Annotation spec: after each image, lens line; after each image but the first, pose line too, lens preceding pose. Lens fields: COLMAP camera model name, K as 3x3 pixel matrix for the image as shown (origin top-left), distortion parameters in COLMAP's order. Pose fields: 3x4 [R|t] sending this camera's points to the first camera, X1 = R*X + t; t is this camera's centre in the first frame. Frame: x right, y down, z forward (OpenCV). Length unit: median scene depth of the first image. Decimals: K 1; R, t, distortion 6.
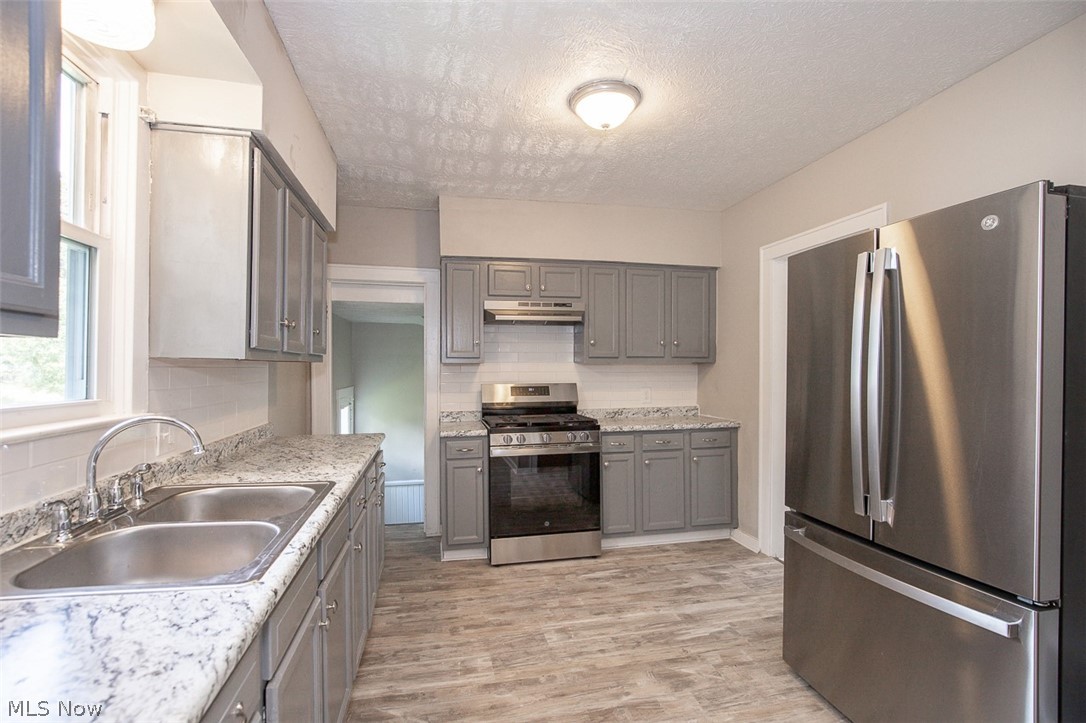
lens RADIAL K [[498.3, 0, 540.7], [0, 498.3, 367.4], [0, 0, 1]] dist [-0.013164, 0.005756]
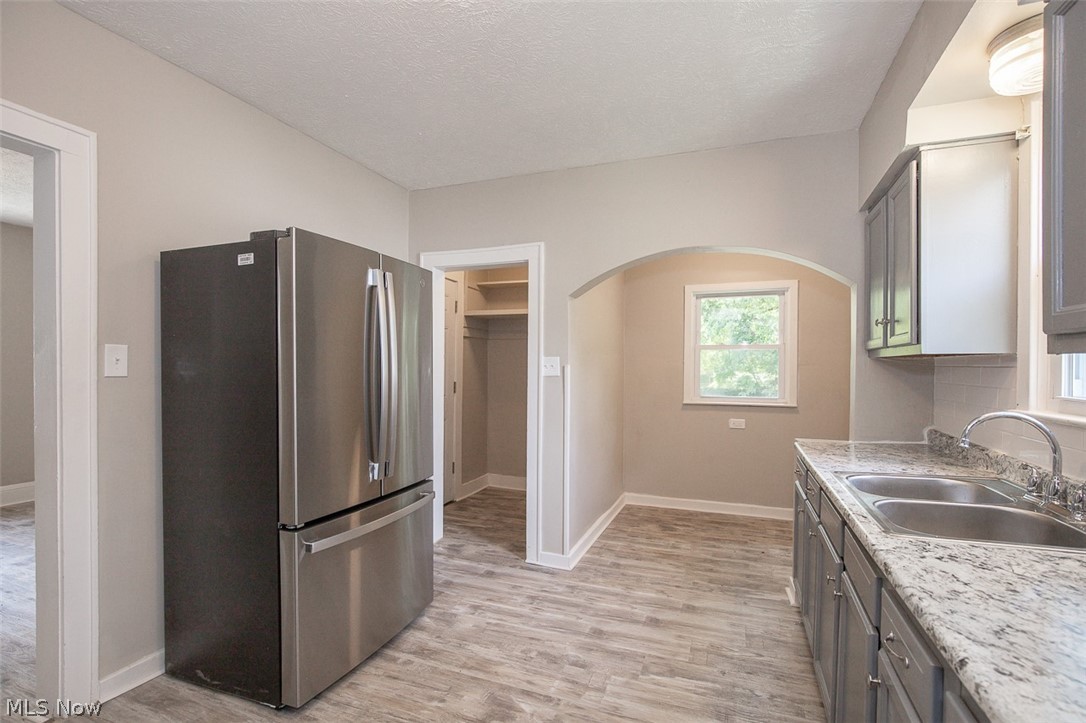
lens RADIAL K [[498.3, 0, 538.4], [0, 498.3, 366.5], [0, 0, 1]] dist [-0.013164, 0.005756]
pose [[-0.826972, -0.004787, 0.562222, -0.475258], [-0.010886, 0.999913, -0.007499, 0.022510], [-0.562137, -0.012322, -0.826952, 2.220202]]
